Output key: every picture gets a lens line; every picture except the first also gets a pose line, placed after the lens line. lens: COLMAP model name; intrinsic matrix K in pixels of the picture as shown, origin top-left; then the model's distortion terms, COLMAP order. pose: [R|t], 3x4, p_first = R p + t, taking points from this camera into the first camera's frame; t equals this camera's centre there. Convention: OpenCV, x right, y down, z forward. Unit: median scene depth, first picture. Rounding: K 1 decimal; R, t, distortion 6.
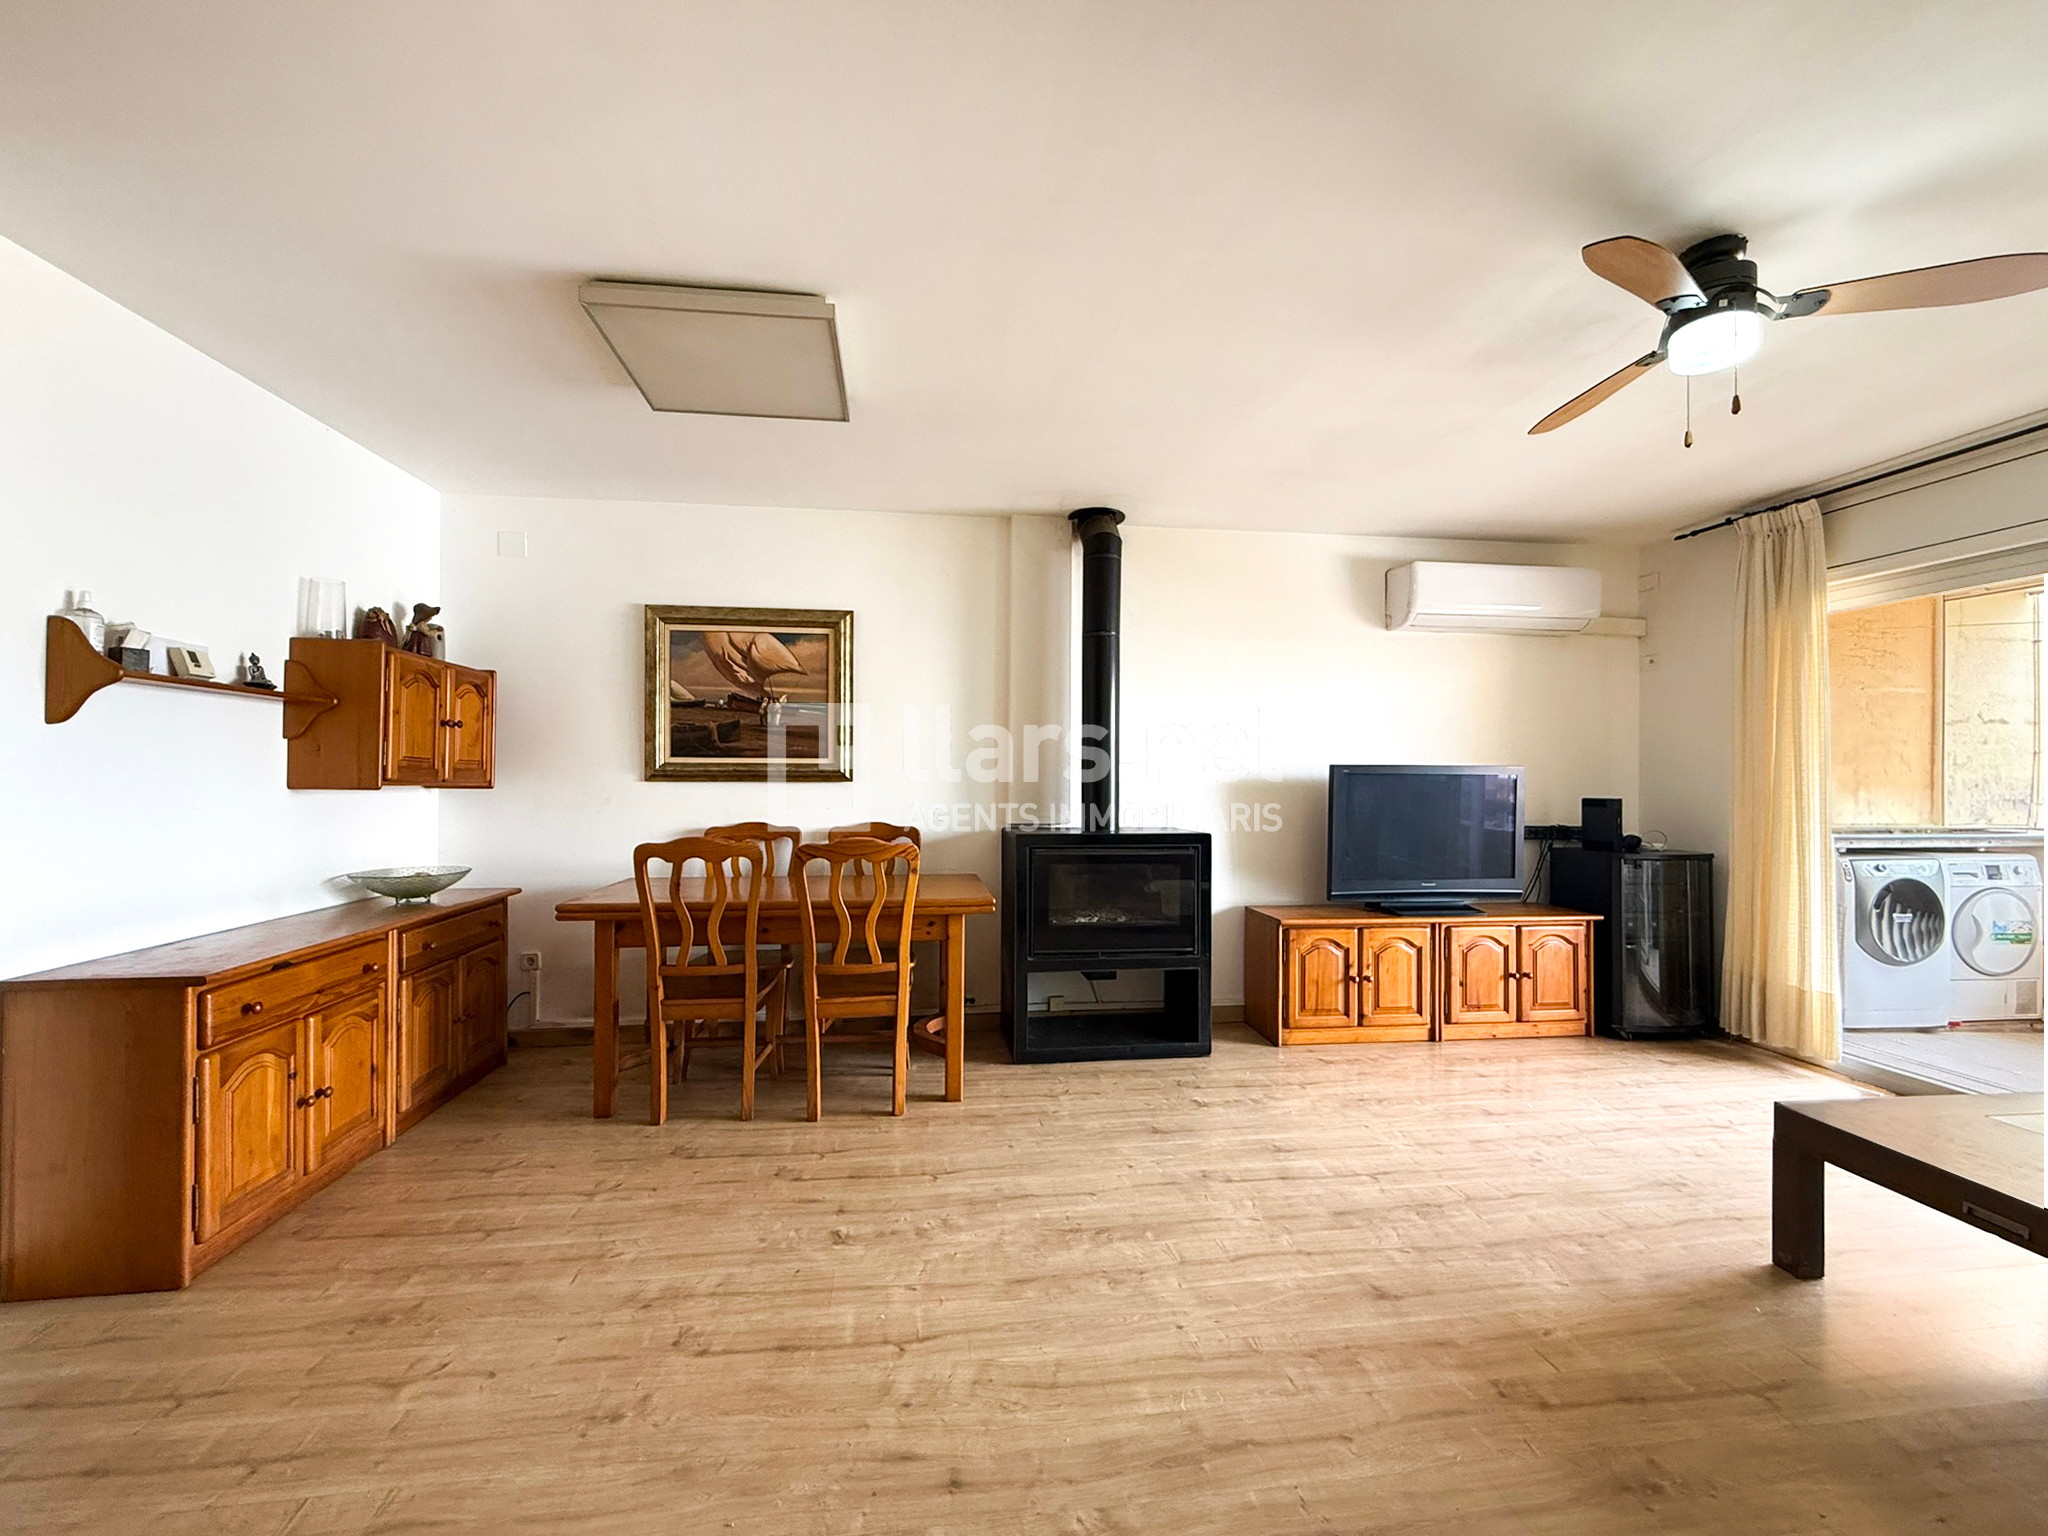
lens RADIAL K [[826.5, 0, 1045.3], [0, 826.5, 770.4], [0, 0, 1]] dist [-0.000622, 0.000082]
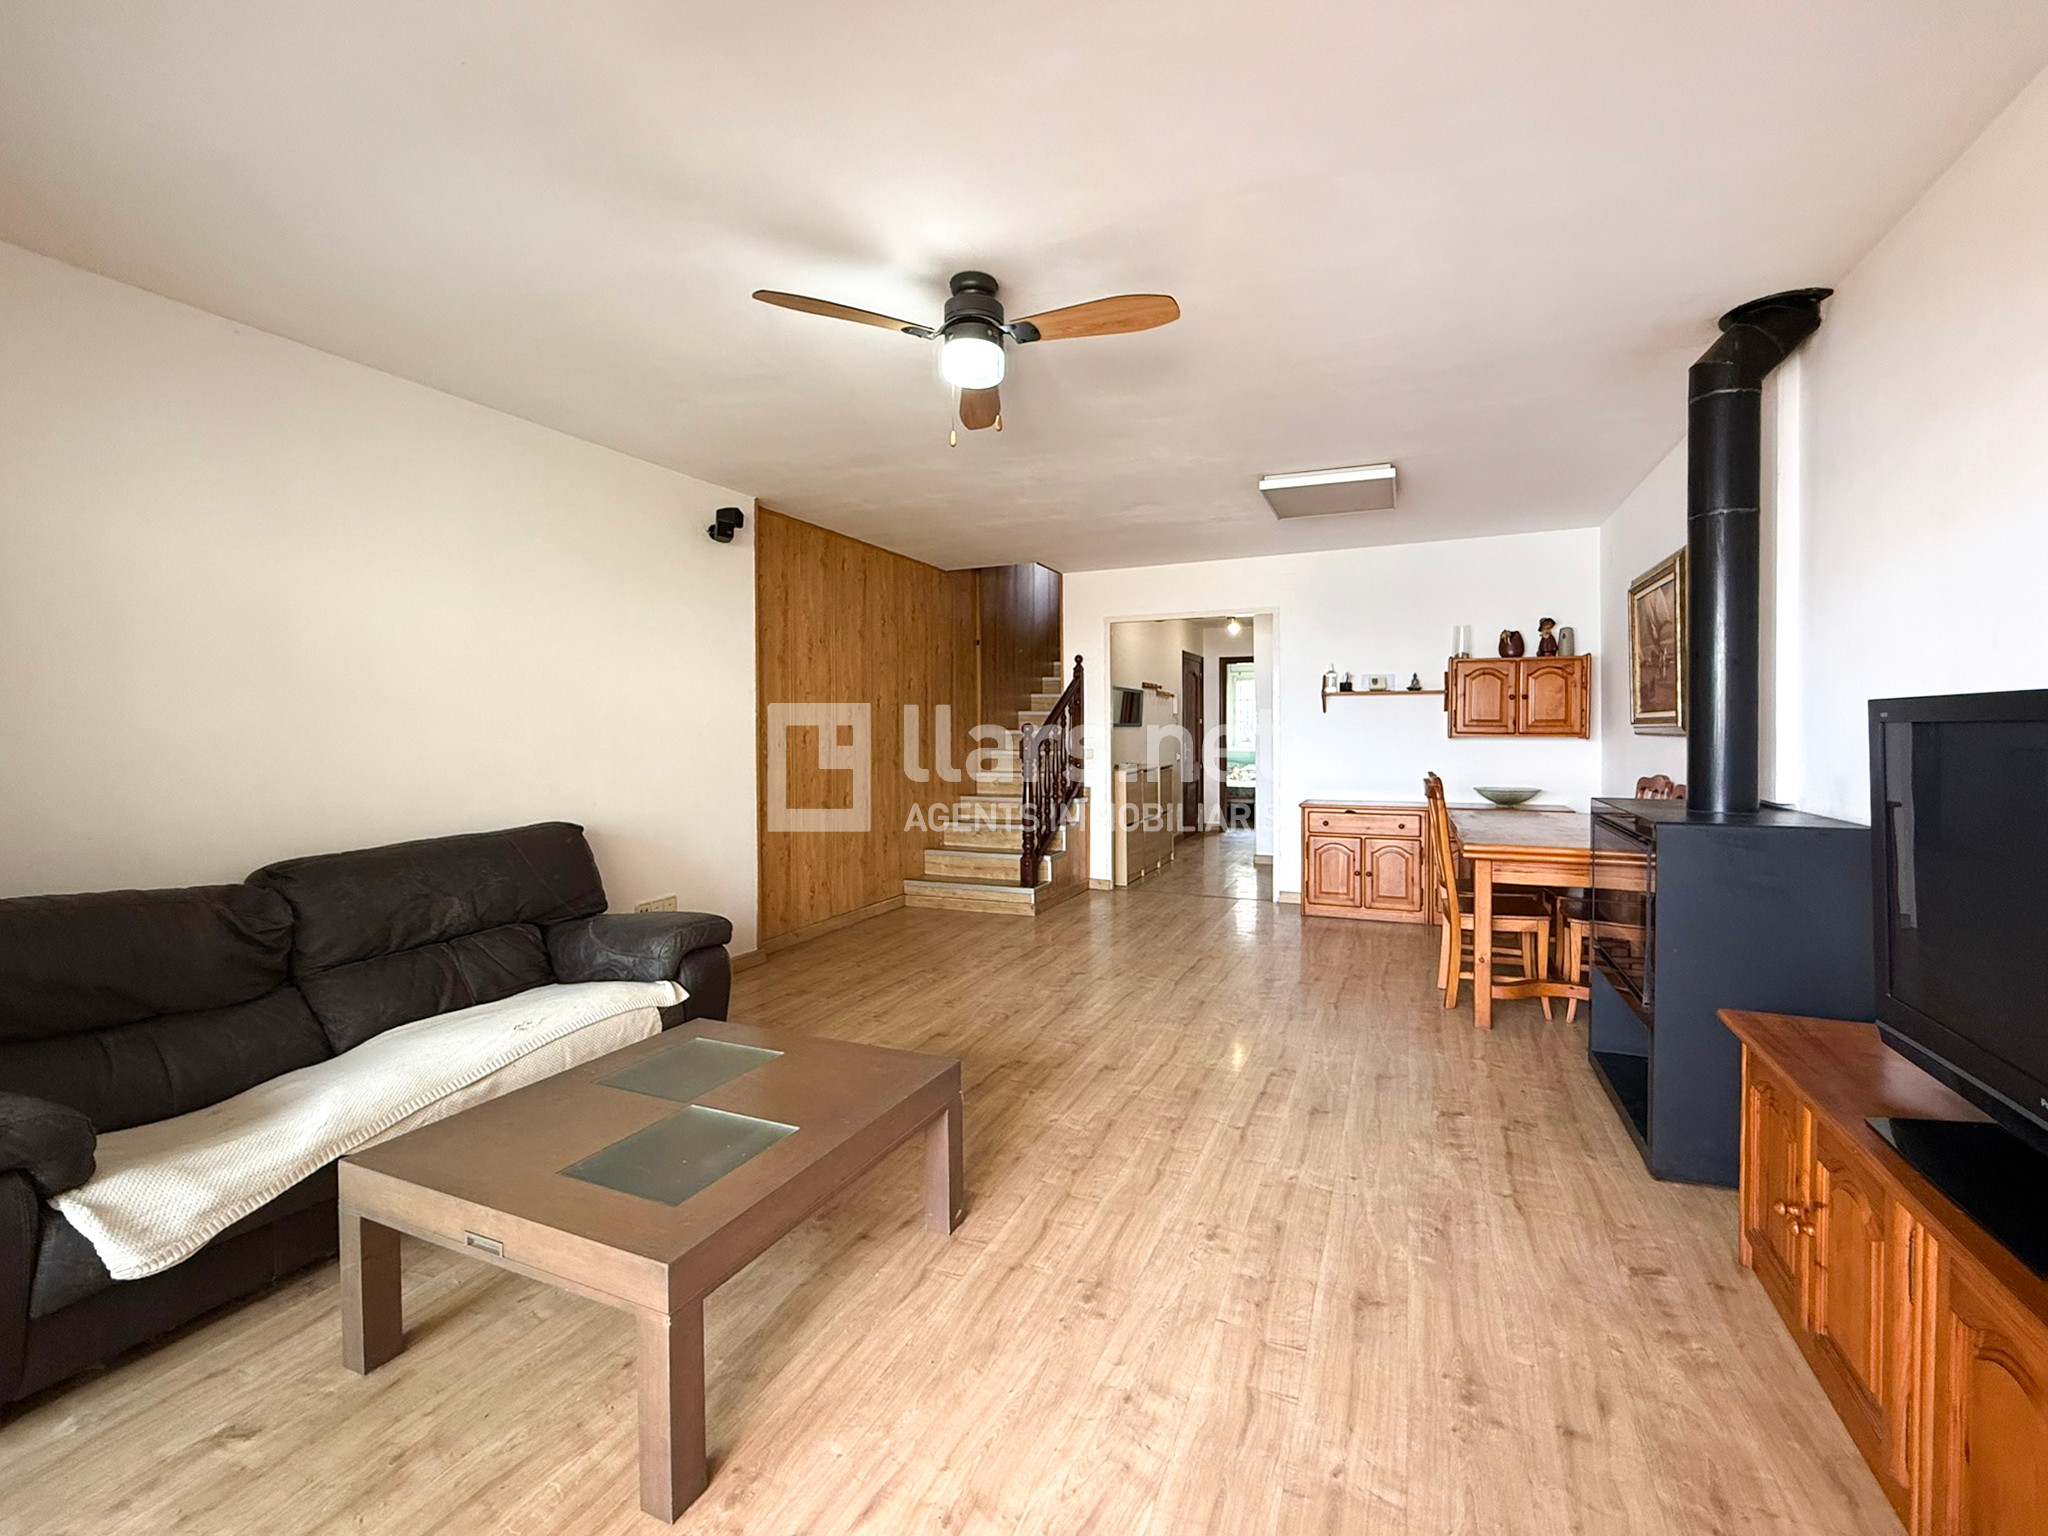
lens RADIAL K [[826.5, 0, 1038.0], [0, 826.5, 750.6], [0, 0, 1]] dist [-0.000622, 0.000082]
pose [[-0.529174, 0.020930, -0.848255, 1.393116], [0.007497, 0.999772, 0.019992, 0.006979], [0.848480, 0.004220, -0.529210, 1.338647]]
